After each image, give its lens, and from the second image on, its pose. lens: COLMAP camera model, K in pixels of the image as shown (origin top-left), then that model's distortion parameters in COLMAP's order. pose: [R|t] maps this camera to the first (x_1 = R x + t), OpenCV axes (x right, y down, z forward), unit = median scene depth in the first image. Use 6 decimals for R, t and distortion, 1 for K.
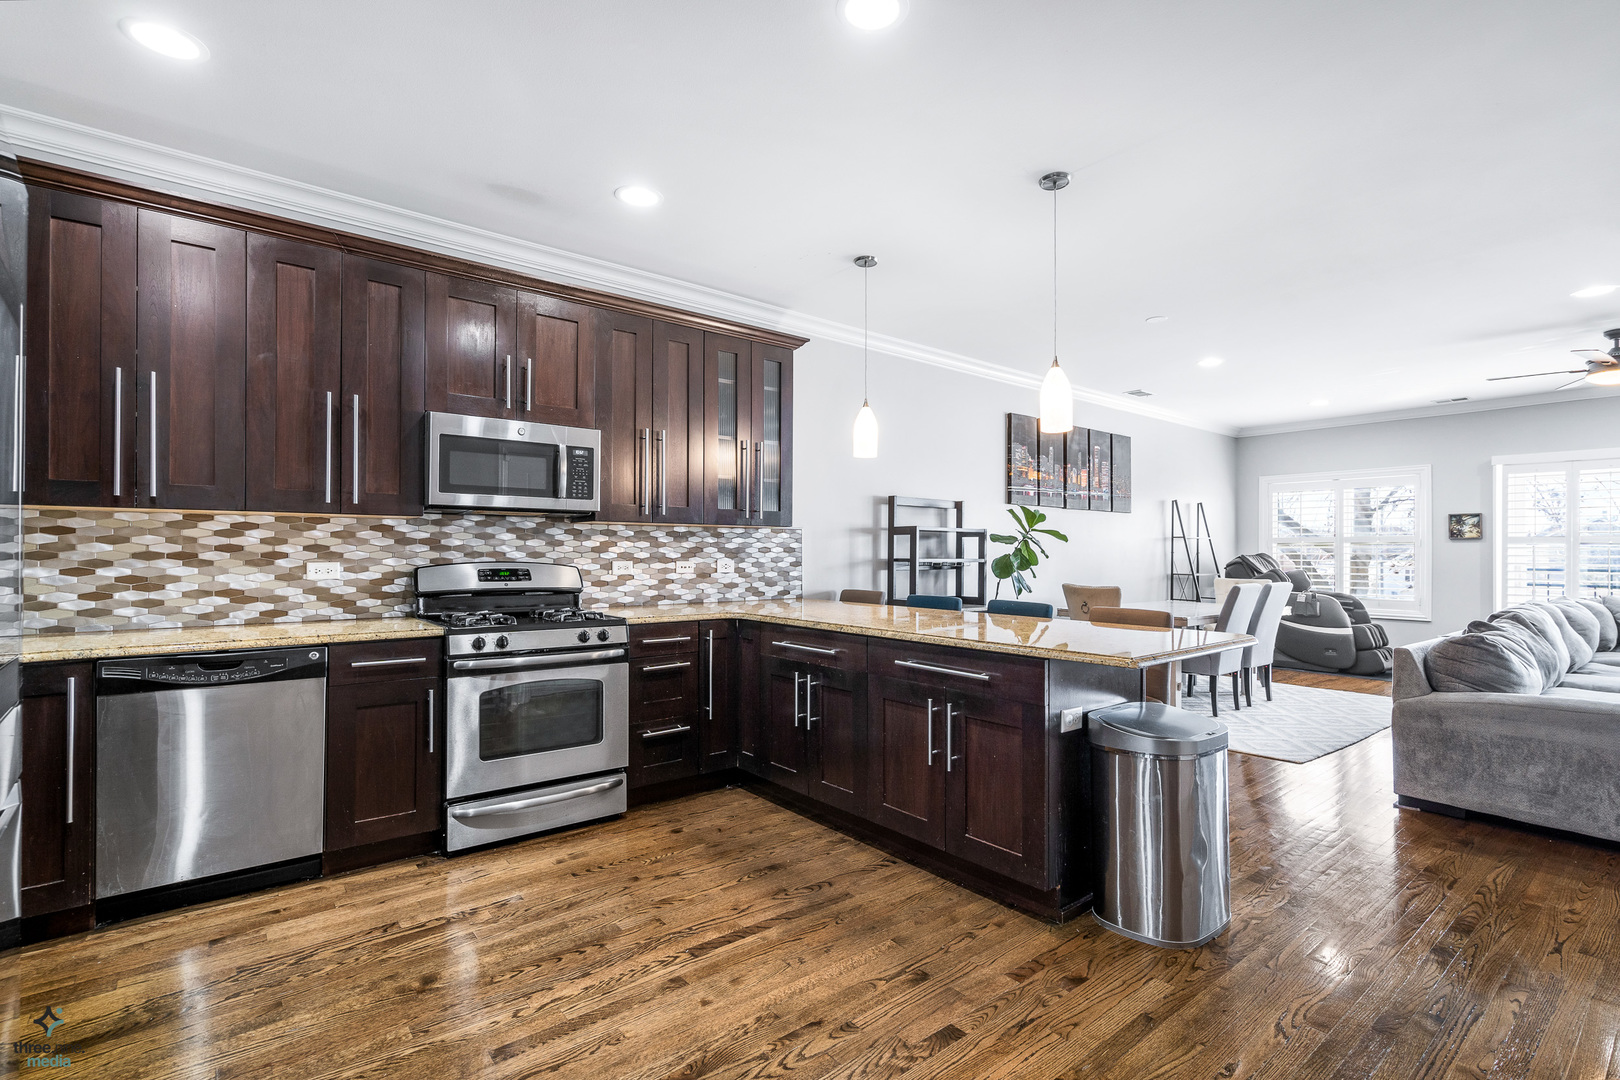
lens RADIAL K [[743.3, 0, 810.5], [0, 743.3, 556.7], [0, 0, 1]] dist [-0.005347, 0.002783]
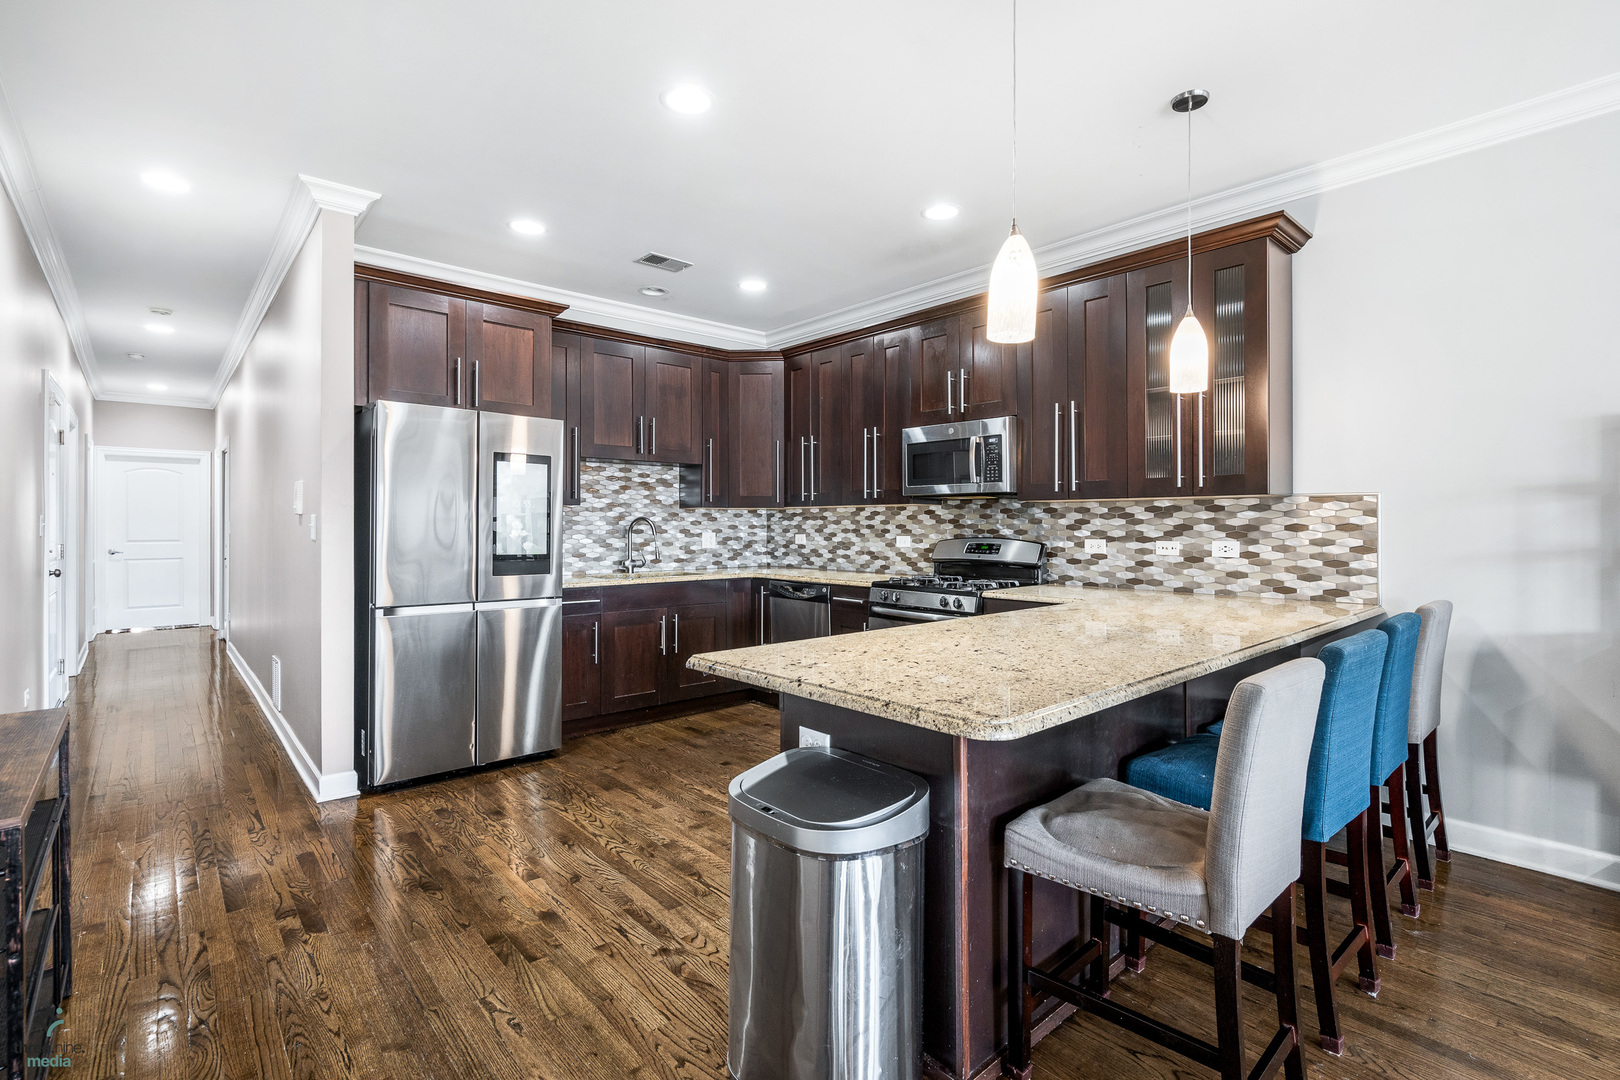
lens RADIAL K [[743.3, 0, 797.5], [0, 743.3, 546.9], [0, 0, 1]] dist [-0.005347, 0.002783]
pose [[0.040644, 0.029468, -0.998739, 0.704570], [-0.003240, 0.999564, 0.029361, -0.011426], [0.999168, 0.002042, 0.040721, 0.589948]]
